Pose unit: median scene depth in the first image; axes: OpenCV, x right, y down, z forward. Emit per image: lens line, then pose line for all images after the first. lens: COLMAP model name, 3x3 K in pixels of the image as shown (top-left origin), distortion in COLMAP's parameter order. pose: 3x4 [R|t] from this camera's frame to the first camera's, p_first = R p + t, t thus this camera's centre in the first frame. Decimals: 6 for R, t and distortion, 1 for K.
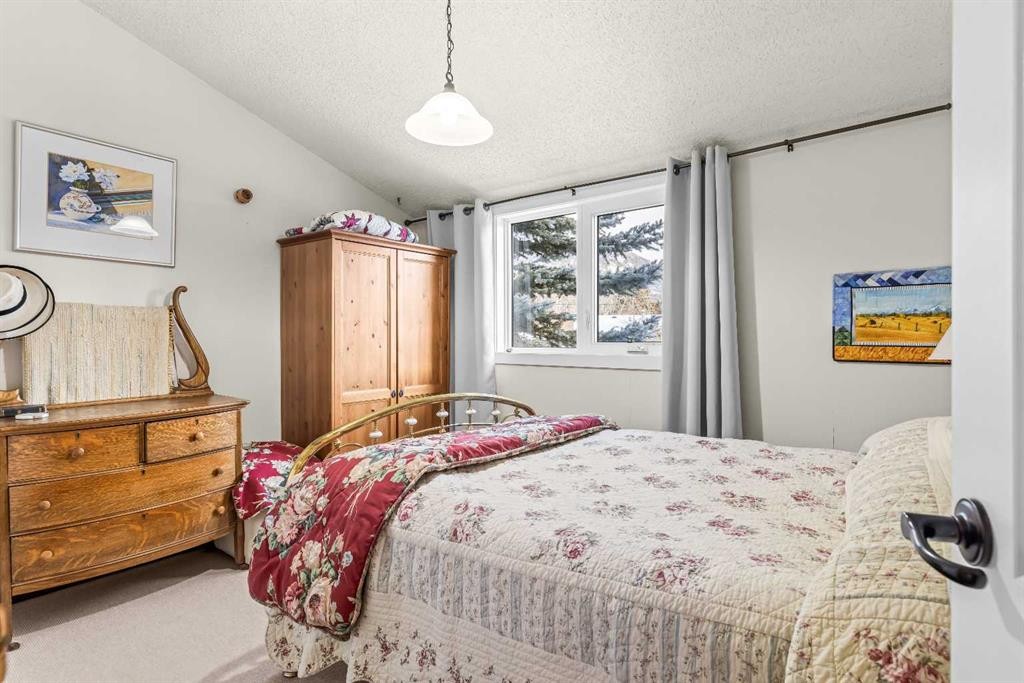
lens RADIAL K [[536.3, 0, 512.0], [0, 536.3, 341.5], [0, 0, 1]] dist [0.001221, 0.000803]
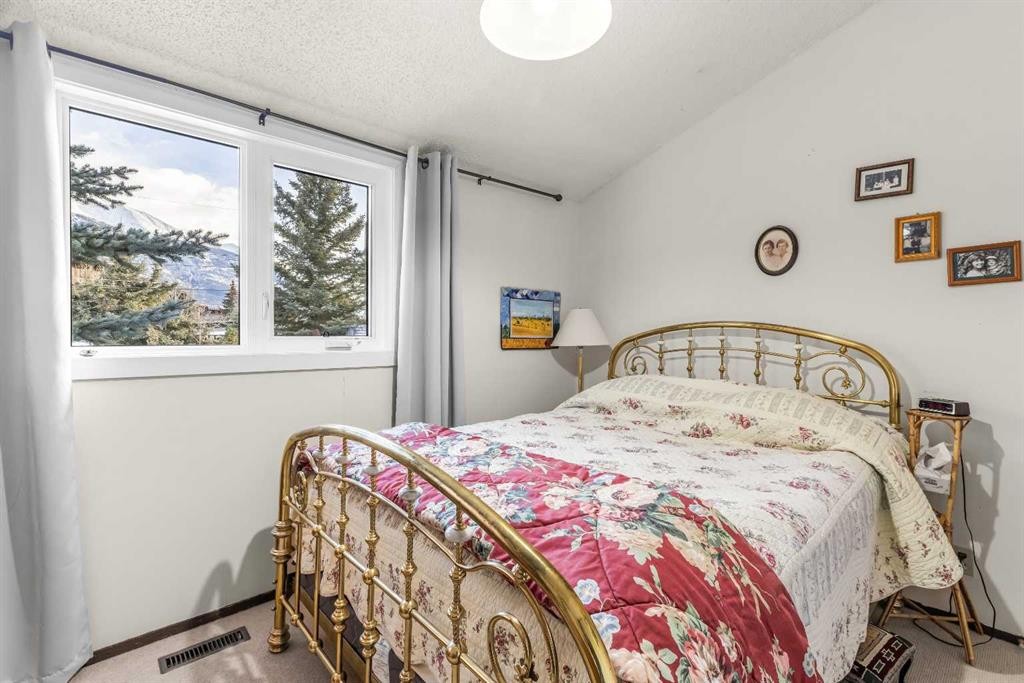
lens RADIAL K [[466.3, 0, 512.0], [0, 466.3, 341.5], [0, 0, 1]] dist [-0.004017, -0.000299]
pose [[0.152667, -0.016611, 0.988138, -0.585953], [-0.003013, 0.999846, 0.017273, -0.005190], [-0.988273, -0.005614, 0.152593, 0.795759]]
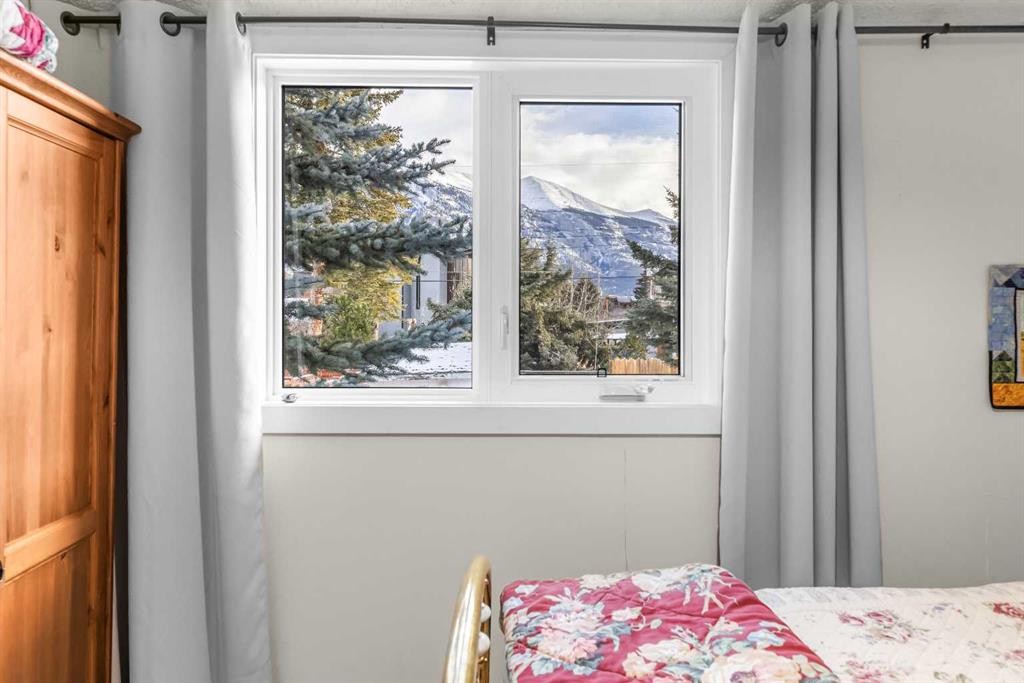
lens RADIAL K [[746.7, 0, 515.7], [0, 746.7, 325.4], [0, 0, 1]] dist [-0.003291, 0.001032]
pose [[0.767719, 0.006594, 0.640752, -0.351036], [-0.001013, 0.999958, -0.009077, -0.049367], [-0.640785, 0.006320, 0.767694, 0.703173]]
